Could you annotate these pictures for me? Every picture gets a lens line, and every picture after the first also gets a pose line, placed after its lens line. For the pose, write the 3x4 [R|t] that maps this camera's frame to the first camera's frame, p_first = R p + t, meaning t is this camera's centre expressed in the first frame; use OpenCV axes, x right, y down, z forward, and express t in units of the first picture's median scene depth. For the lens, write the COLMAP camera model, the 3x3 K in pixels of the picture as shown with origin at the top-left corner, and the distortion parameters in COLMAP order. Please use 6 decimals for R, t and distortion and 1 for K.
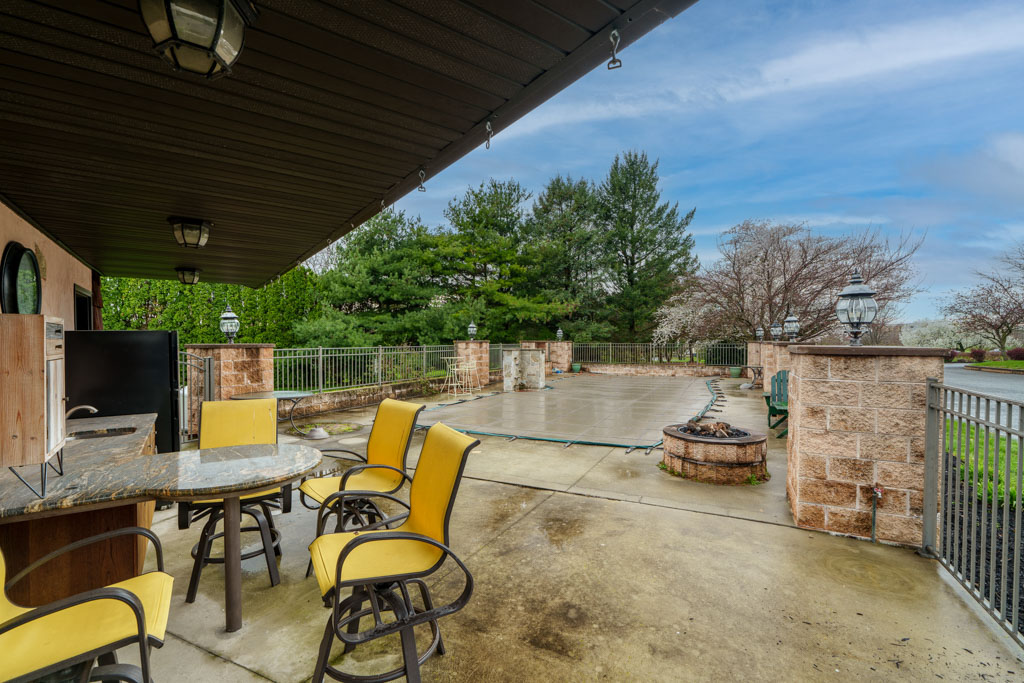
lens RADIAL K [[471.9, 0, 512.0], [0, 471.9, 341.5], [0, 0, 1]] dist [-0.001096, -0.000423]
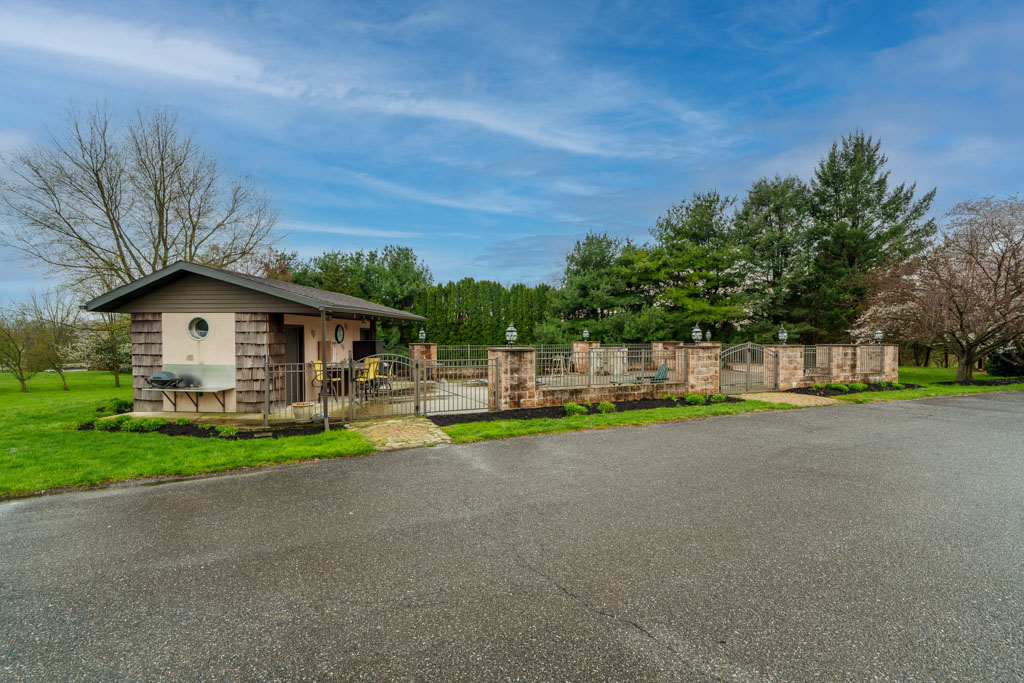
lens RADIAL K [[502.3, 0, 512.0], [0, 502.3, 341.5], [0, 0, 1]] dist [0.000277, 0.000035]
pose [[0.807691, 0.007787, -0.589555, 0.379434], [-0.004858, 0.999967, 0.006553, -0.007059], [0.589586, -0.002428, 0.807702, -0.242489]]
